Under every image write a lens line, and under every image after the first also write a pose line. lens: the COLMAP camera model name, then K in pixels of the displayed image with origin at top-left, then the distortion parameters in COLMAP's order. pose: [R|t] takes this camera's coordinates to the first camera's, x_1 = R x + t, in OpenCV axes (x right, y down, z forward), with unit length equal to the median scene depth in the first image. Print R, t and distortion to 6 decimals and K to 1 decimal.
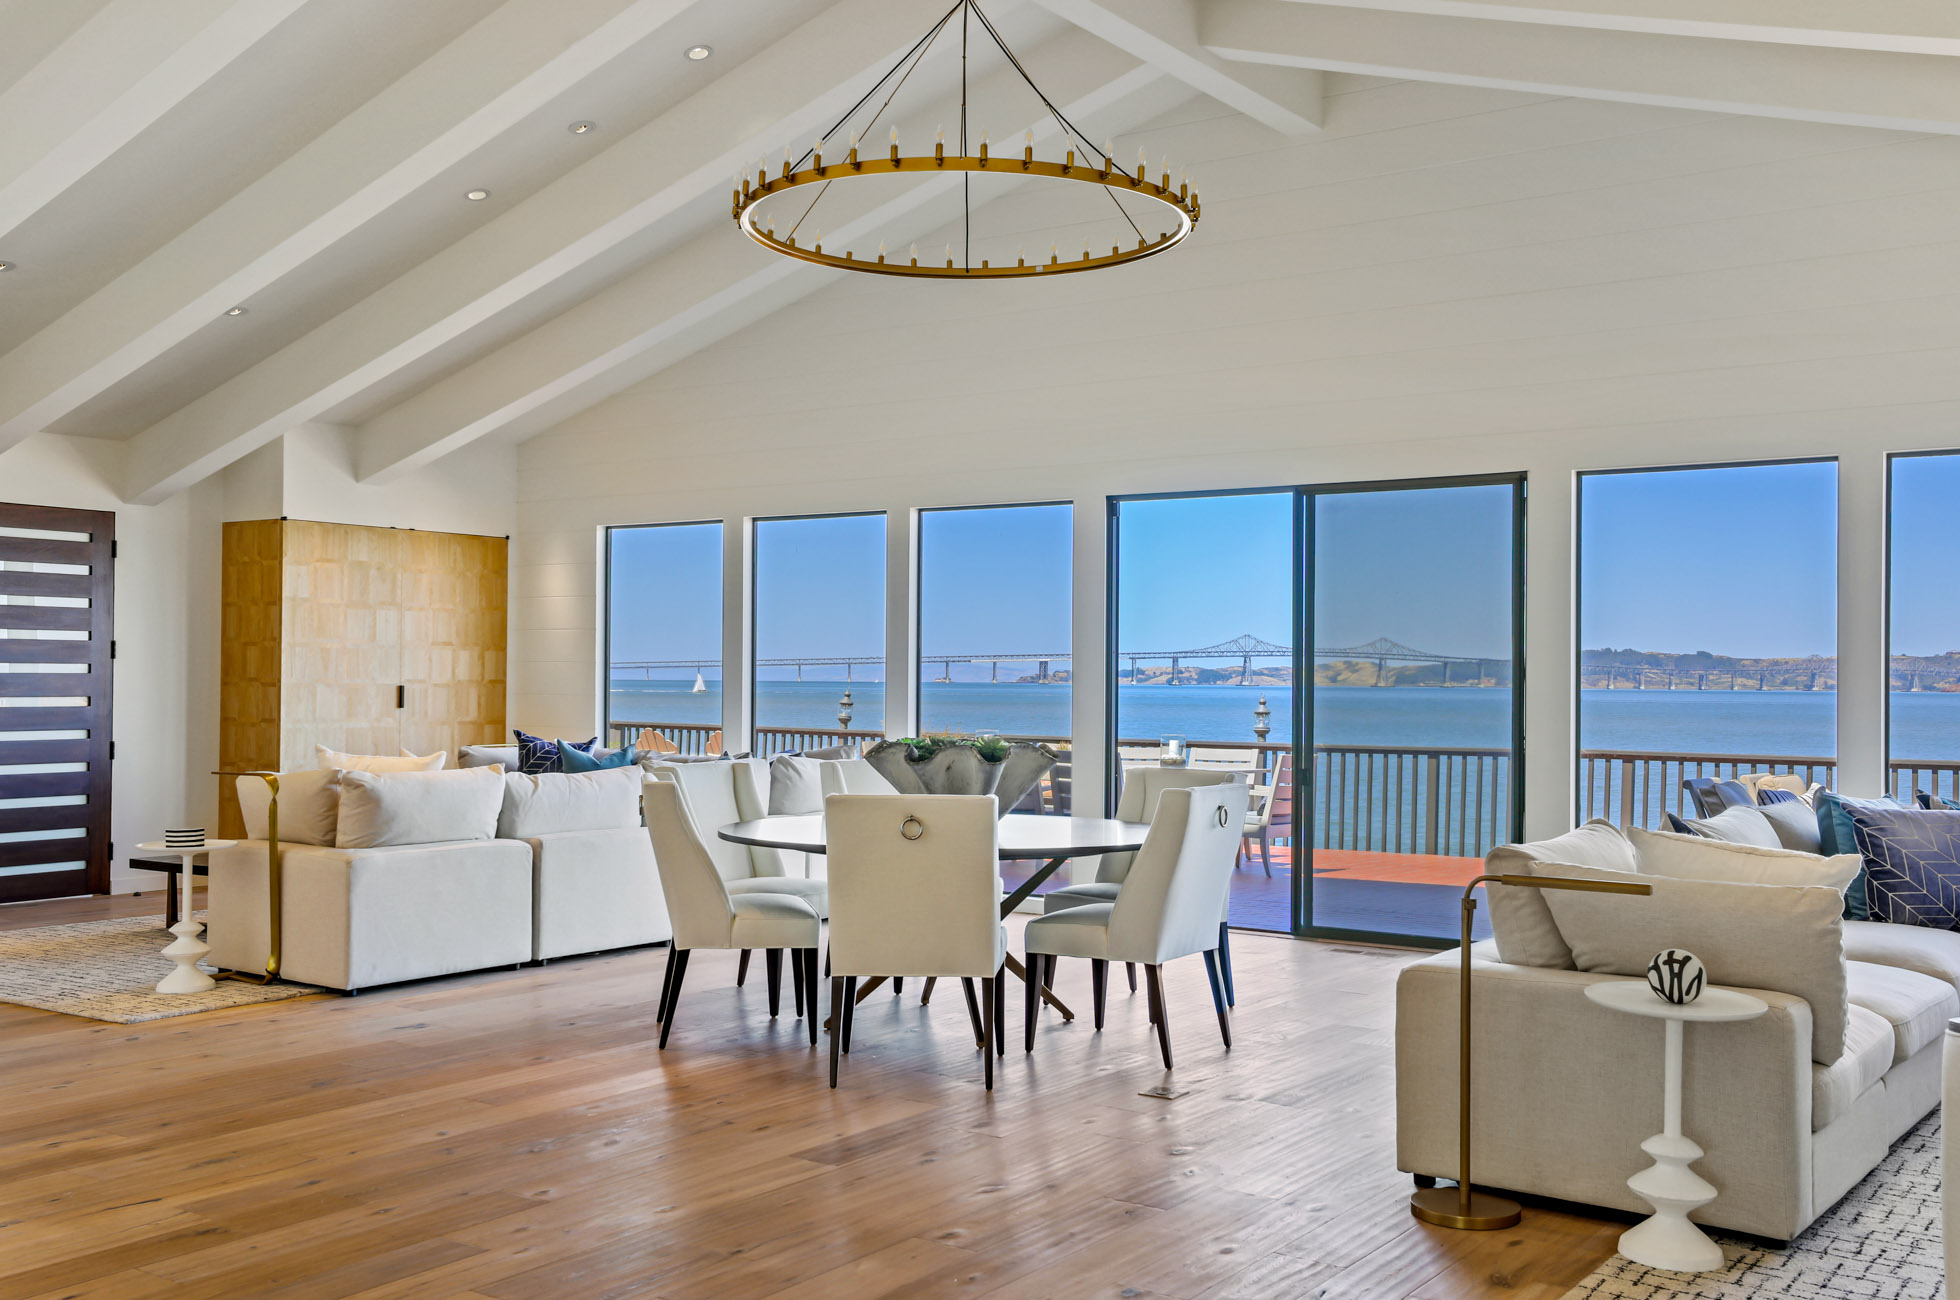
lens RADIAL K [[1853.1, 0, 980.0], [0, 1853.1, 650.0], [0, 0, 1]] dist [0.040043, 0.020204]
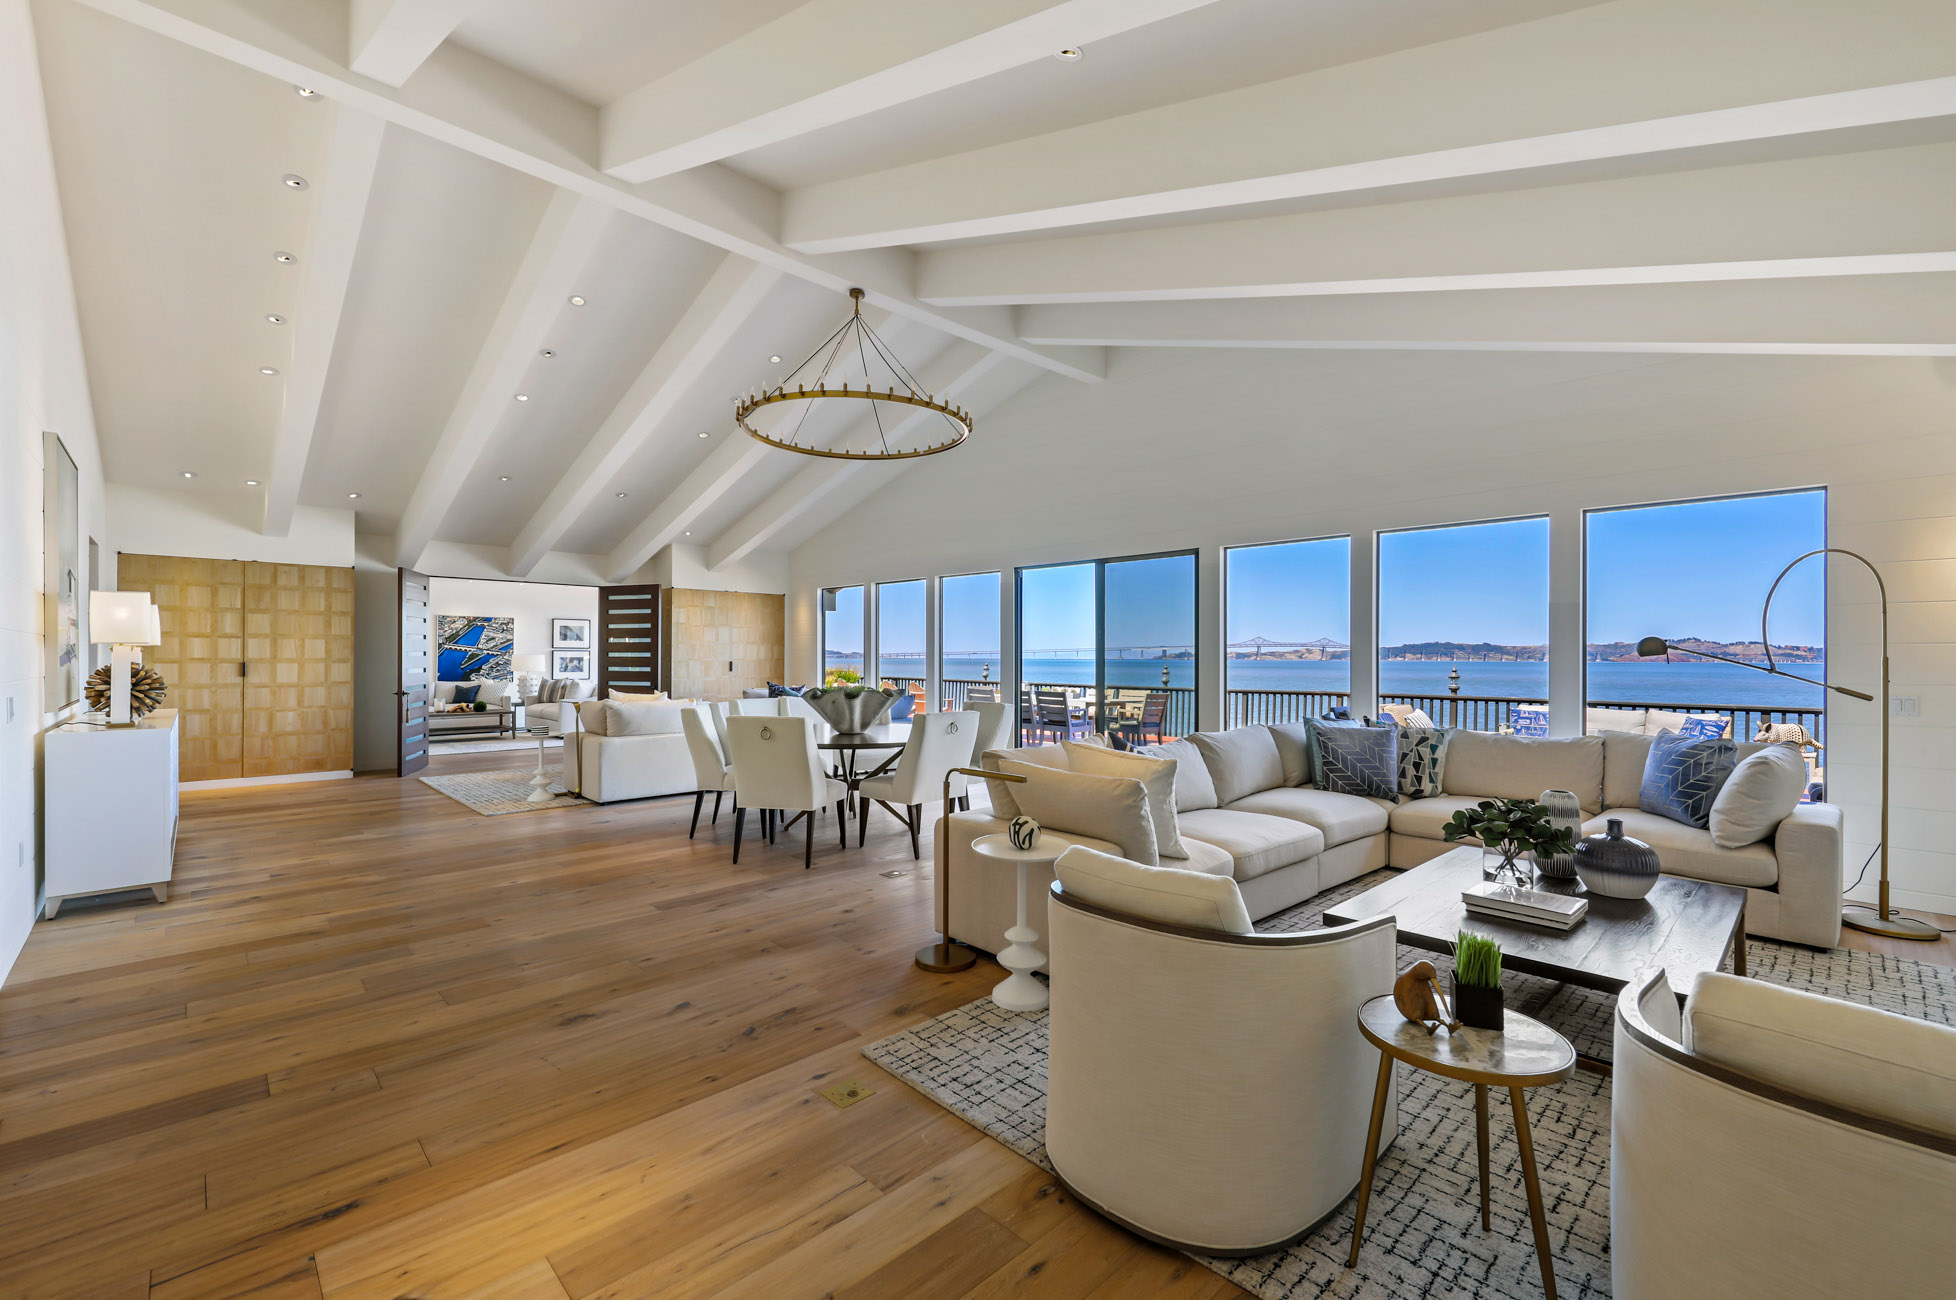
lens RADIAL K [[806.9, 0, 985.6], [0, 806.9, 649.6], [0, 0, 1]] dist [0.007583, -0.000372]
pose [[0.983007, -0.006598, -0.183448, 0.242253], [0.007545, 0.999962, 0.004469, 0.004106], [0.183411, -0.005777, 0.983019, 0.146039]]
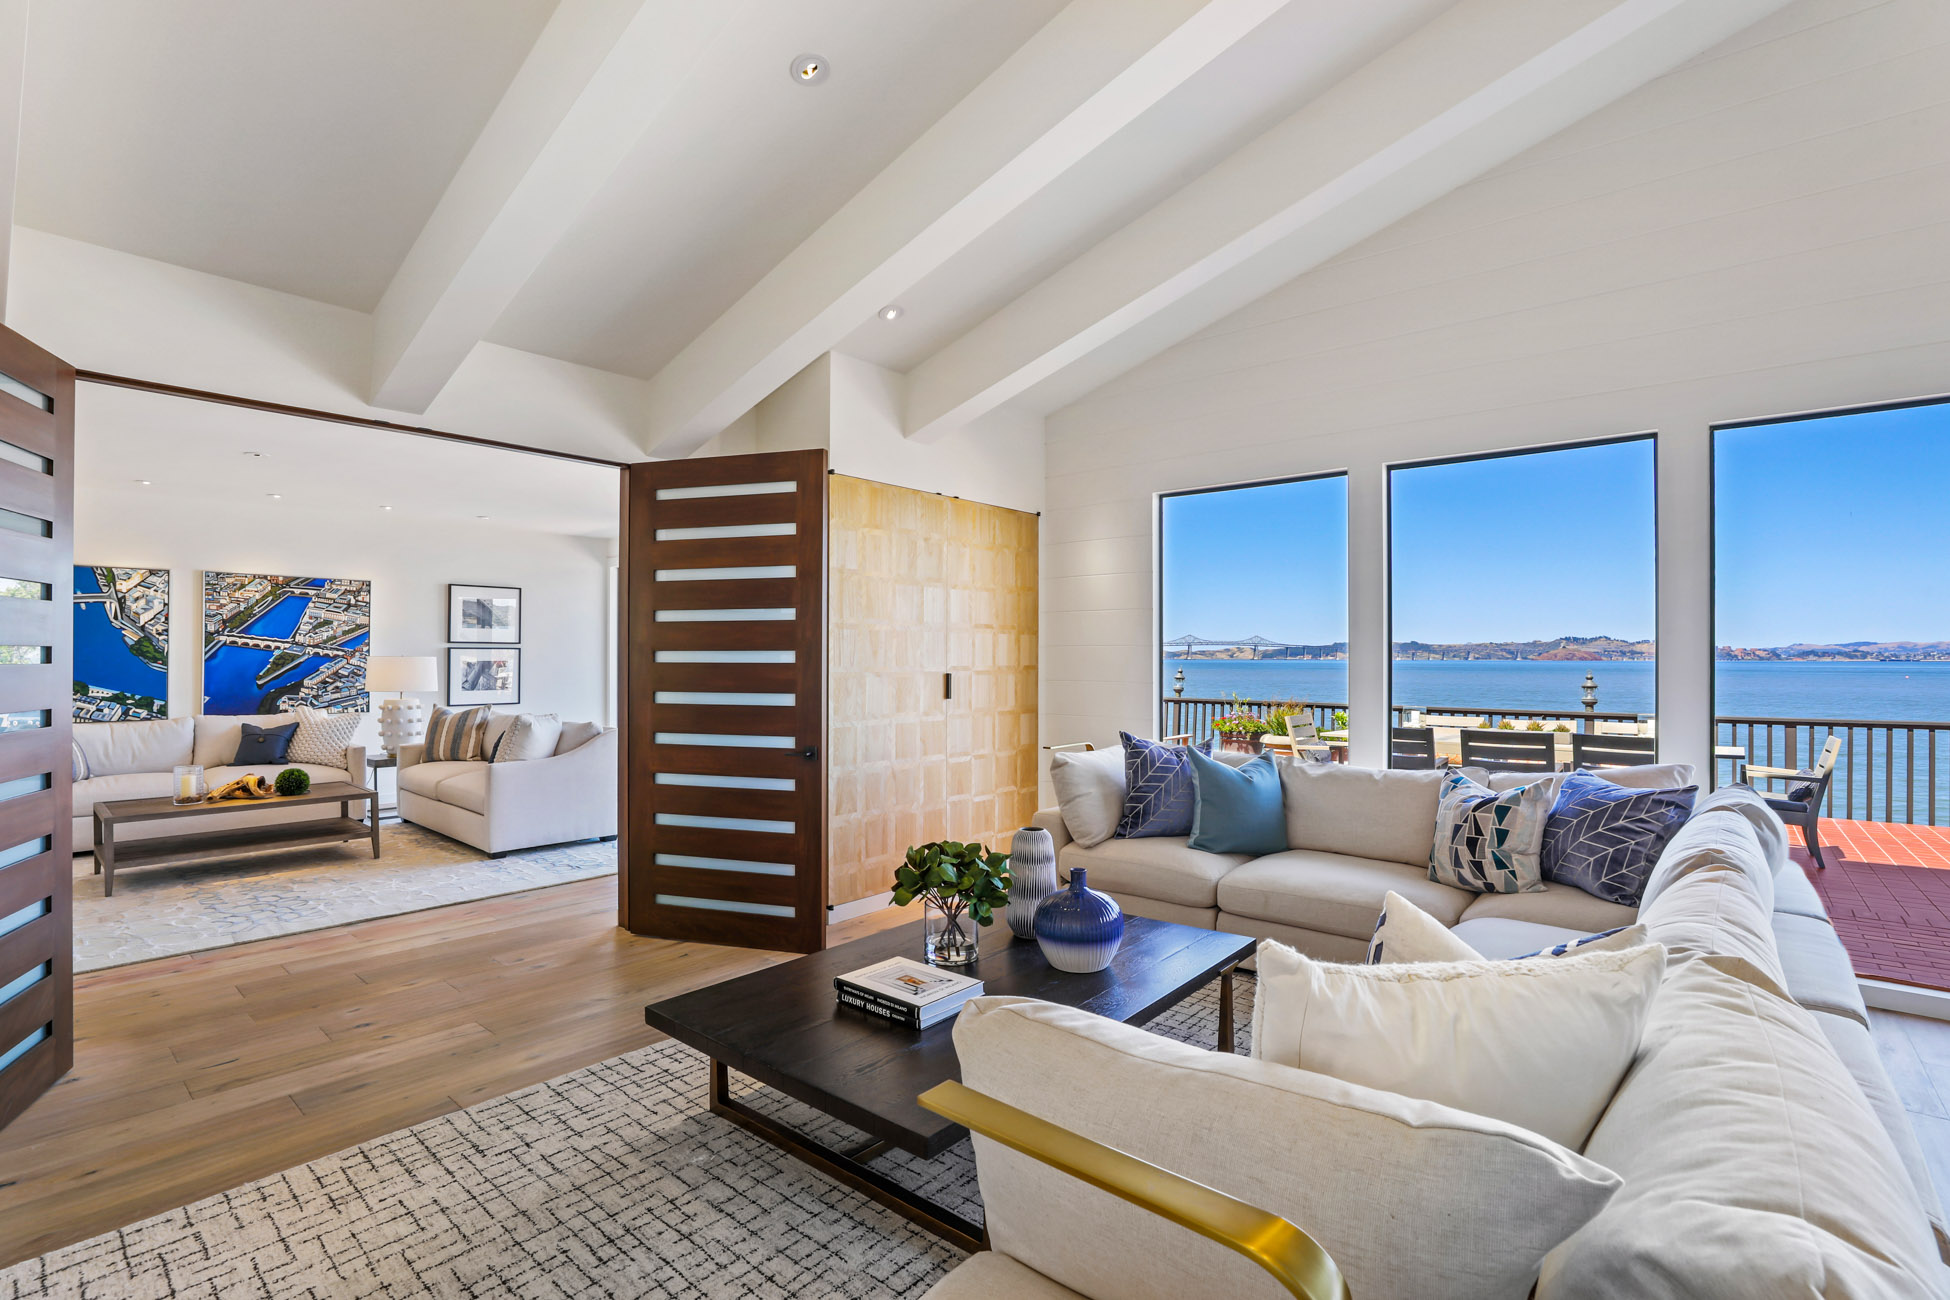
lens RADIAL K [[879.8, 0, 975.0], [0, 879.8, 650.0], [0, 0, 1]] dist [-0.036567, 0.000092]
pose [[0.995437, -0.007453, -0.095125, -0.373540], [0.008131, 0.999944, 0.006742, 0.007657], [0.095069, -0.007485, 0.995443, 0.847006]]
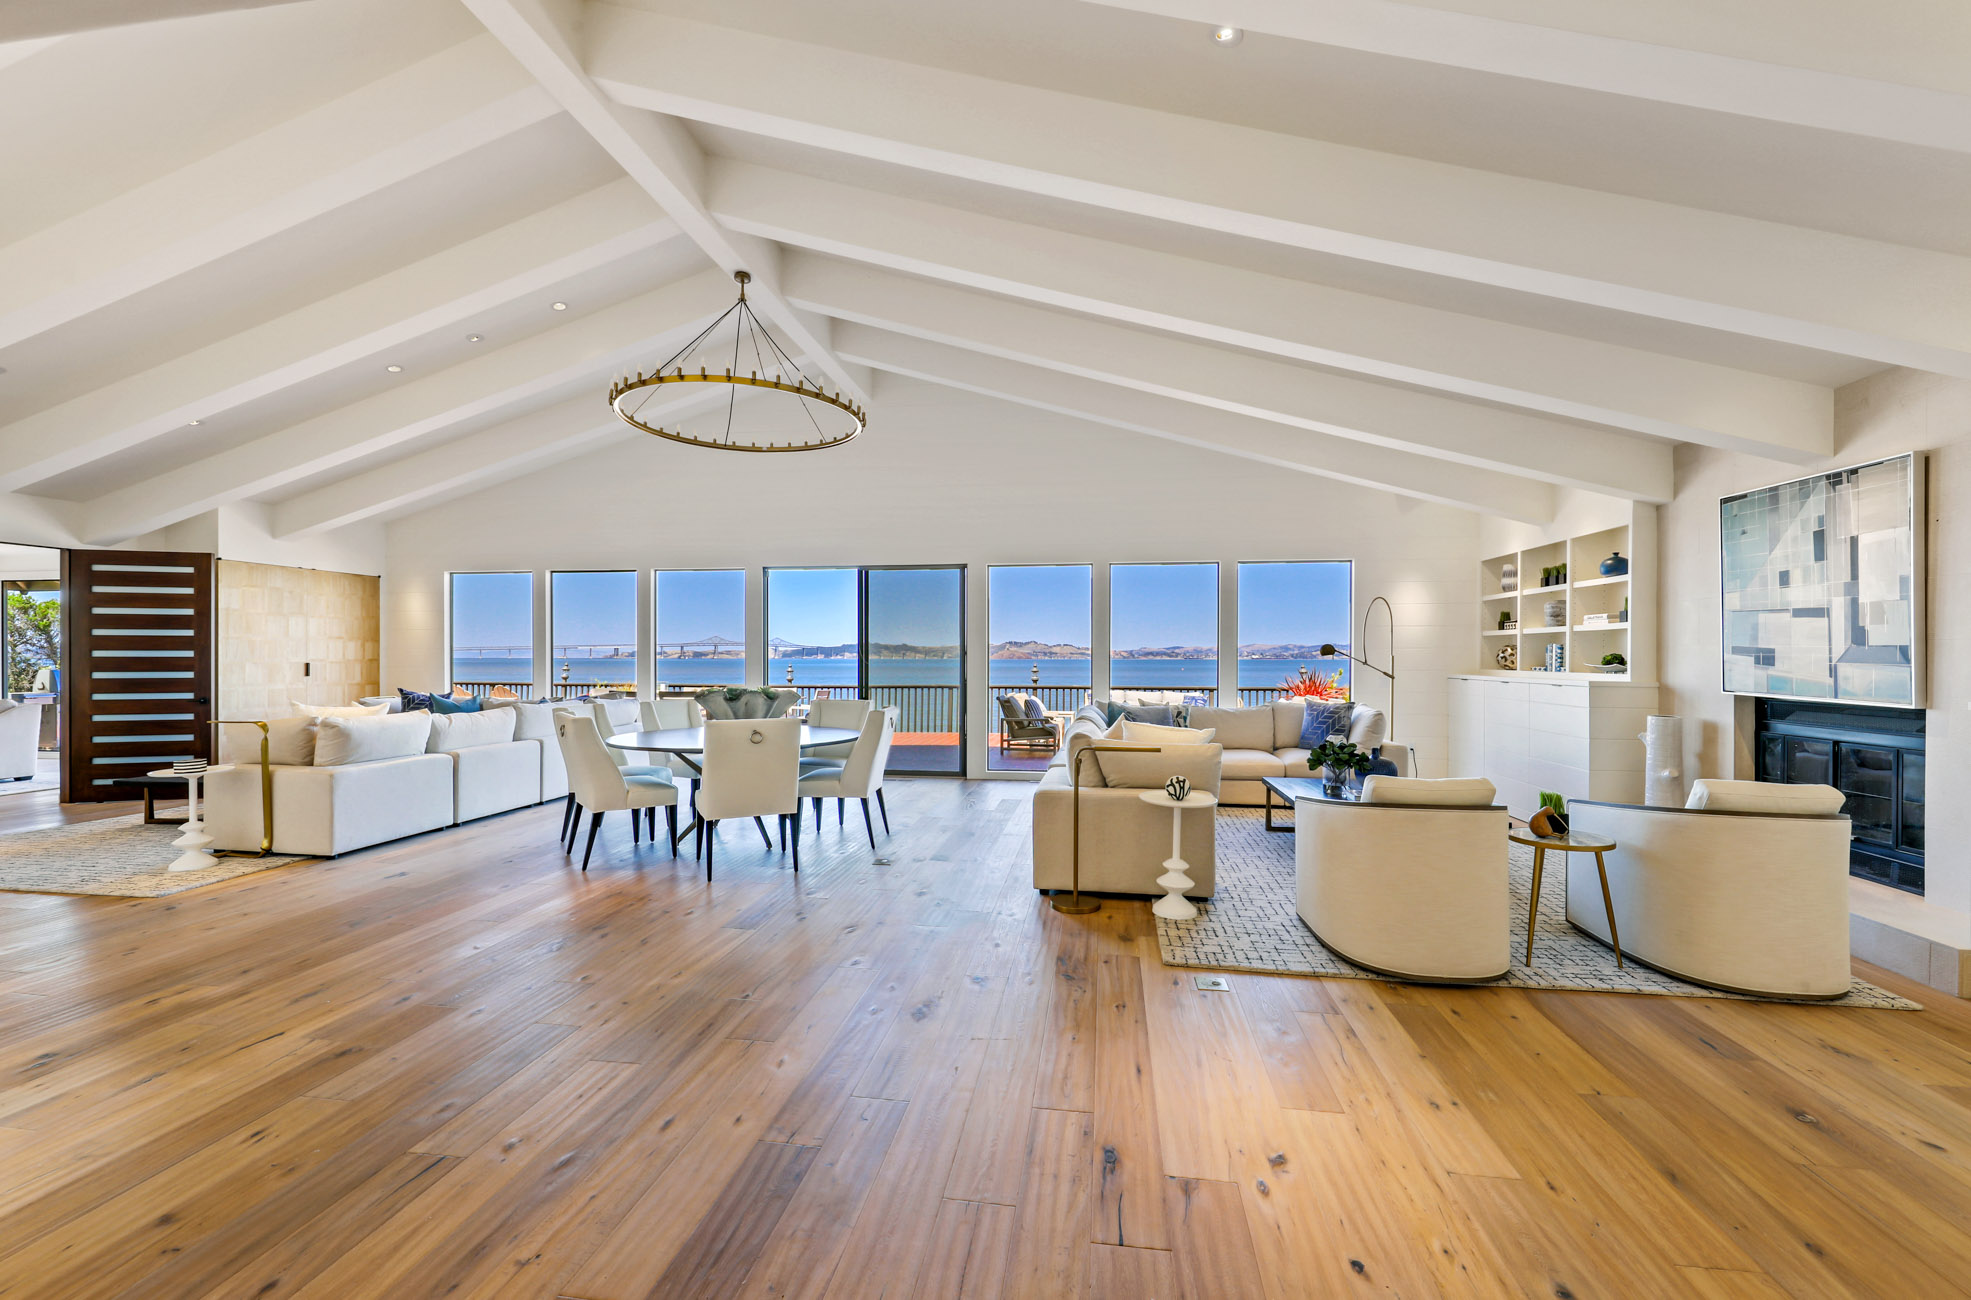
lens RADIAL K [[787.4, 0, 981.6], [0, 787.4, 655.9], [0, 0, 1]] dist [0.015762, -0.007880]
pose [[0.892639, -0.006157, 0.450731, -0.133310], [-0.001207, 0.999870, 0.016048, 0.001149], [-0.450771, -0.014869, 0.892516, 0.136299]]
